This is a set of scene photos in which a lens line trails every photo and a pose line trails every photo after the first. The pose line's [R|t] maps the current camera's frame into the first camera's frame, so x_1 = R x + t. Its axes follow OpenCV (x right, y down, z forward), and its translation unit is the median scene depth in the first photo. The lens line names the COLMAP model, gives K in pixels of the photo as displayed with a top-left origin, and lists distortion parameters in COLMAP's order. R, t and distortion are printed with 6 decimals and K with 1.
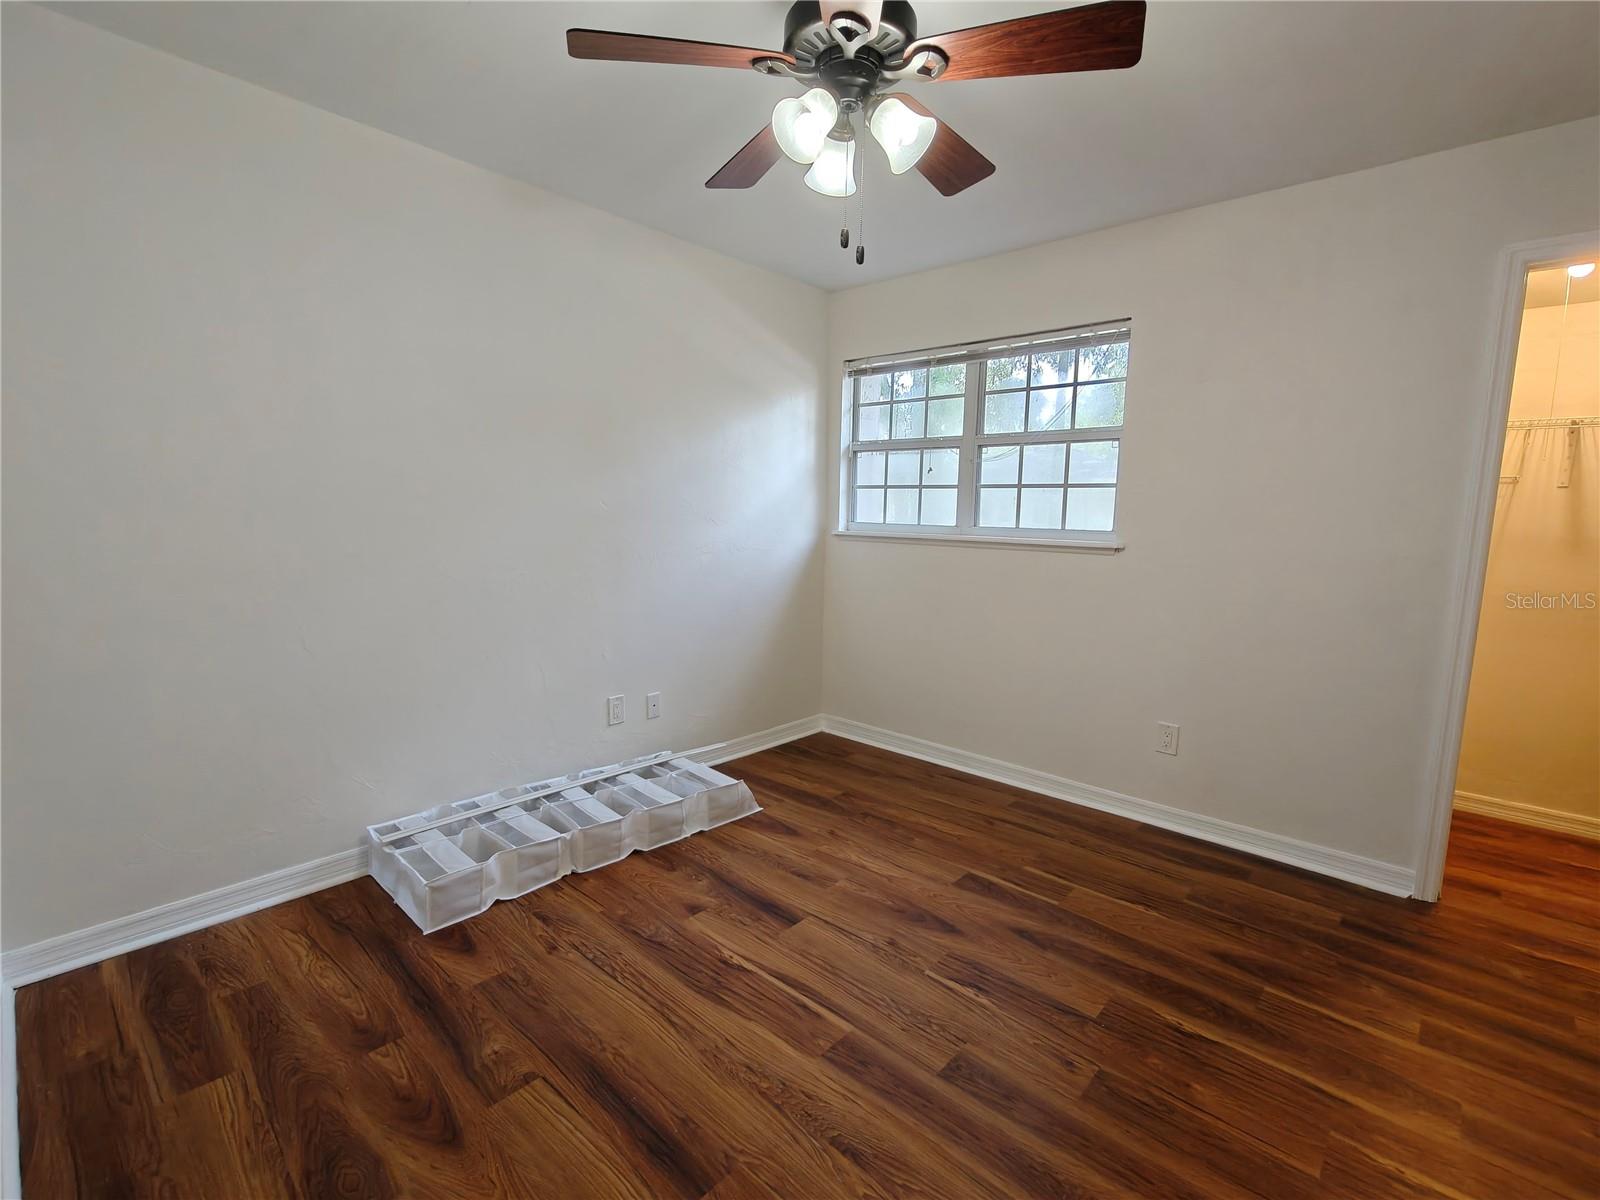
lens RADIAL K [[733.5, 0, 794.7], [0, 733.5, 597.5], [0, 0, 1]] dist [-0.001887, -0.000037]
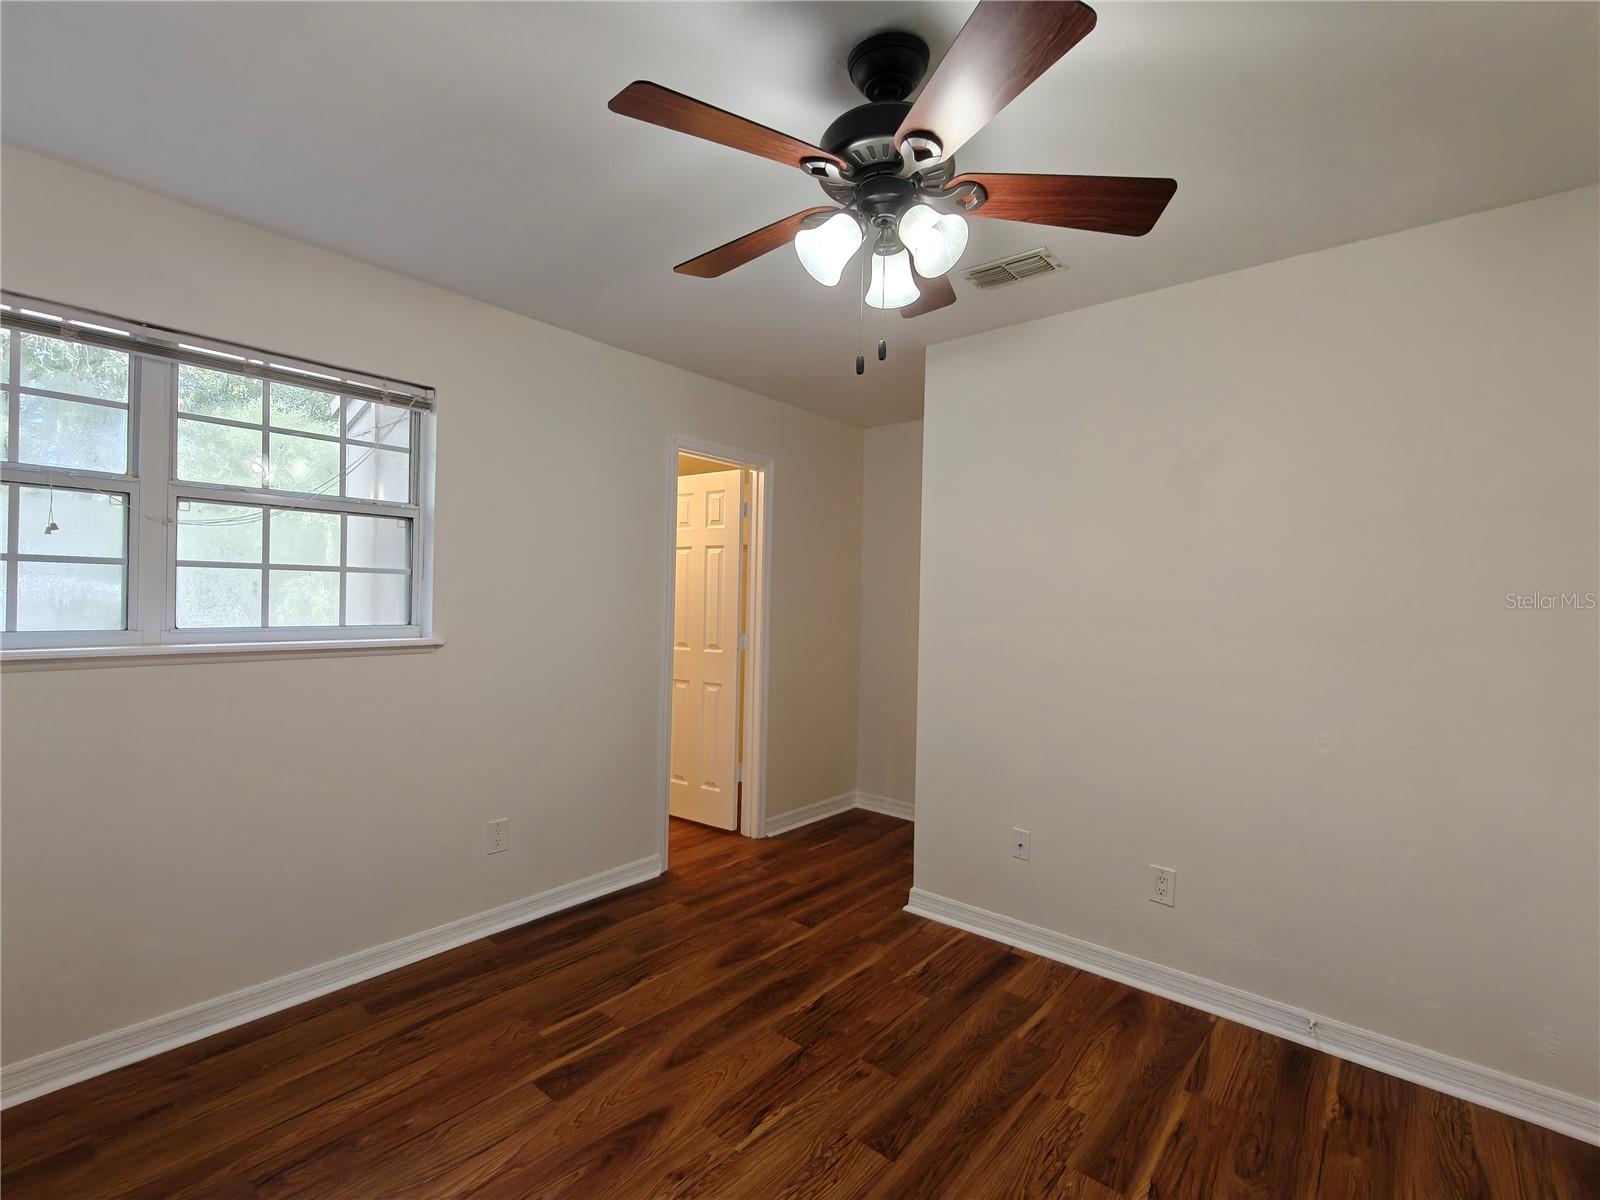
lens RADIAL K [[724.0, 0, 804.0], [0, 724.0, 600.1], [0, 0, 1]] dist [0.000690, 0.000923]
pose [[-0.050441, -0.023614, 0.998448, -0.585624], [0.097881, 0.994791, 0.028472, -0.134234], [-0.993919, 0.099165, -0.047867, 0.791398]]
